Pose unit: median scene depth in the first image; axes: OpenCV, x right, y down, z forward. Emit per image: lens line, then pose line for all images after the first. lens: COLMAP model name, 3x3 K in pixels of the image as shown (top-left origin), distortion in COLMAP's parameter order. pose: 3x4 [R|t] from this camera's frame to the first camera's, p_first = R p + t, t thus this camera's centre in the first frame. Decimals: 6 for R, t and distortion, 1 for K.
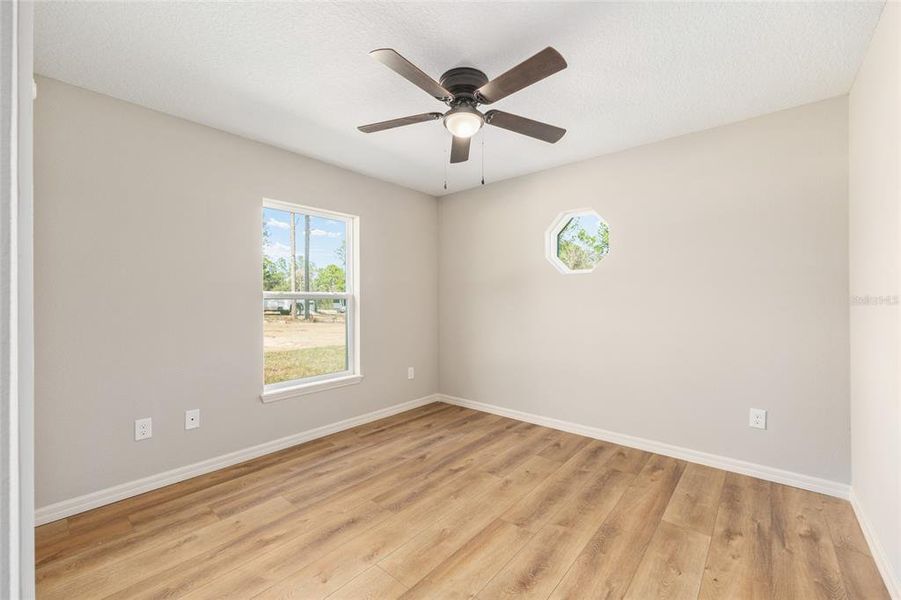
lens RADIAL K [[361.9, 0, 450.6], [0, 361.9, 301.9], [0, 0, 1]] dist [-0.001042, 0.000160]
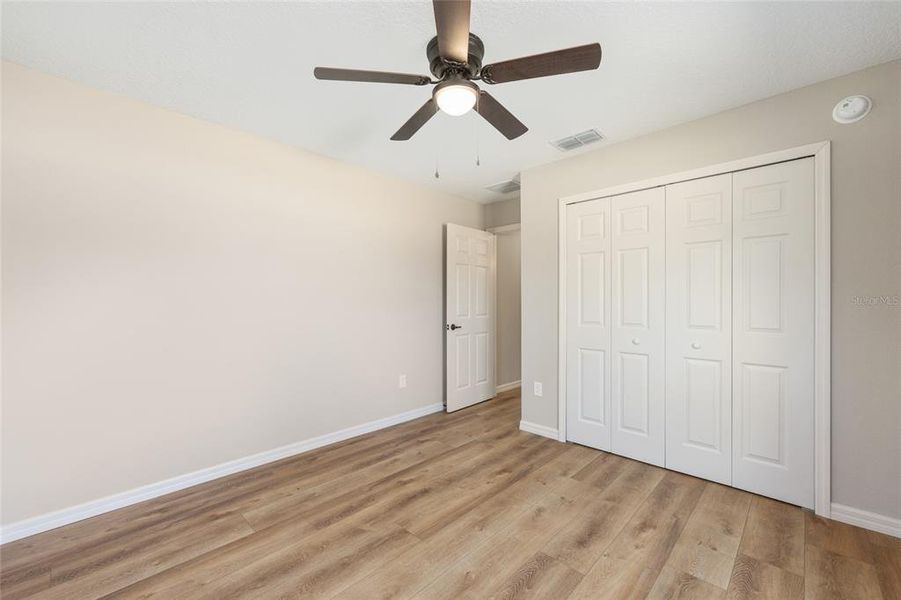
lens RADIAL K [[361.9, 0, 450.6], [0, 361.9, 301.9], [0, 0, 1]] dist [-0.001042, 0.000160]
pose [[-0.998153, 0.008412, 0.060159, 0.000367], [0.008655, 0.999955, 0.003778, -0.010477], [-0.060125, 0.004291, -0.998182, 1.996594]]
